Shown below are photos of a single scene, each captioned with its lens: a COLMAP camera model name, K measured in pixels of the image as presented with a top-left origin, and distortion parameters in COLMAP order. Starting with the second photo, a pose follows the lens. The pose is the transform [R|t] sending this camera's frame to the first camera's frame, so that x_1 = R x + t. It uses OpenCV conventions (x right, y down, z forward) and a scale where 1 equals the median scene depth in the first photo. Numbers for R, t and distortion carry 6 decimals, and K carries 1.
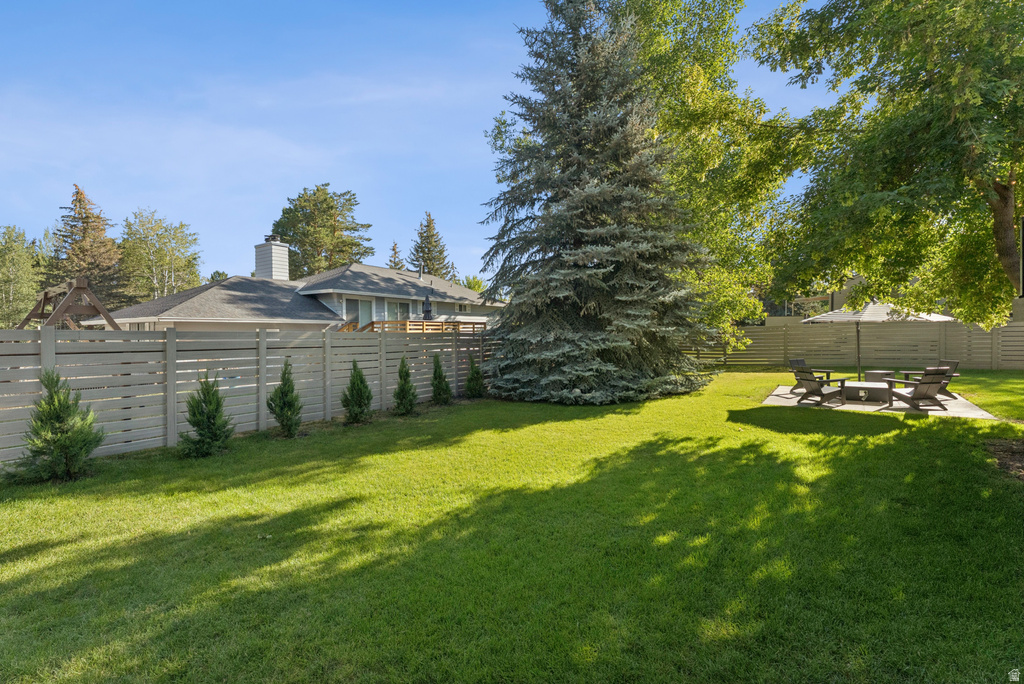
lens RADIAL K [[418.7, 0, 518.0], [0, 418.7, 330.4], [0, 0, 1]] dist [0.000840, 0.000200]
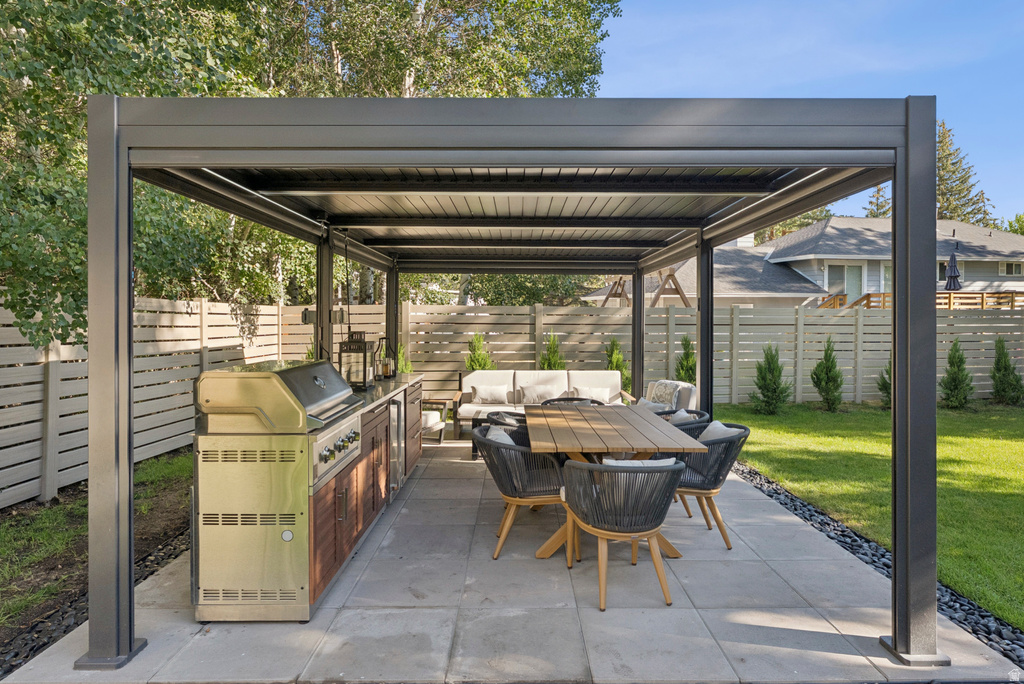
lens RADIAL K [[585.4, 0, 513.9], [0, 585.4, 322.2], [0, 0, 1]] dist [-0.003575, 0.001899]
pose [[0.687805, 0.020289, -0.725612, -0.030526], [0.003103, 0.999518, 0.030889, -0.008033], [0.725889, -0.023498, 0.687411, -0.367990]]
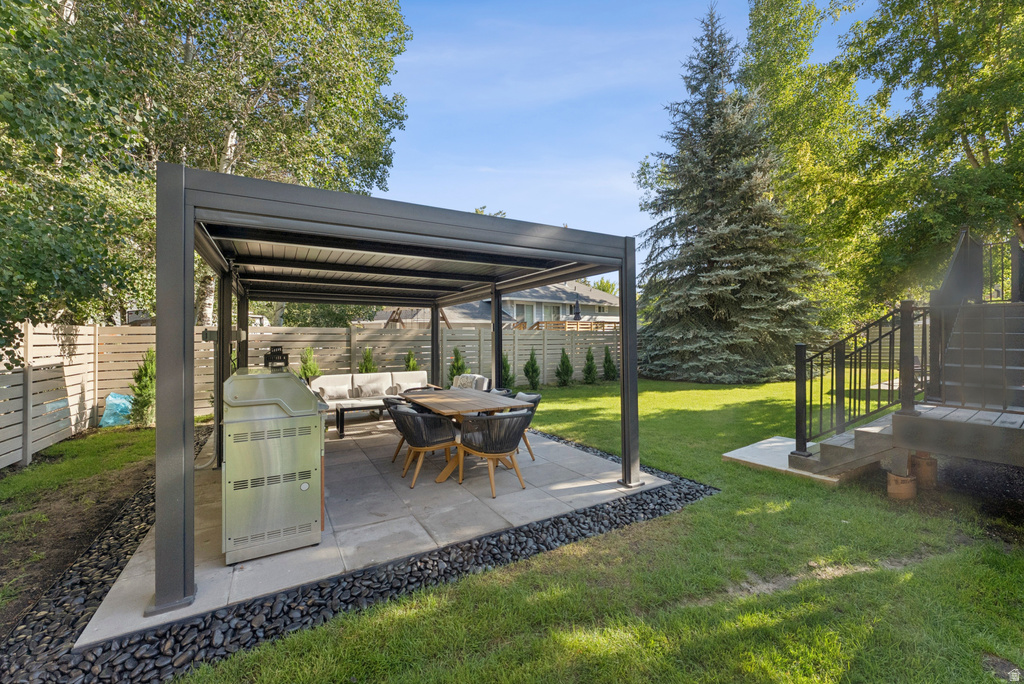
lens RADIAL K [[418.7, 0, 518.0], [0, 418.7, 330.4], [0, 0, 1]] dist [0.000840, 0.000200]
pose [[0.960774, 0.006103, -0.277264, -0.083183], [-0.004010, 0.999959, 0.008116, -0.008023], [0.277302, -0.006685, 0.960759, -0.486266]]
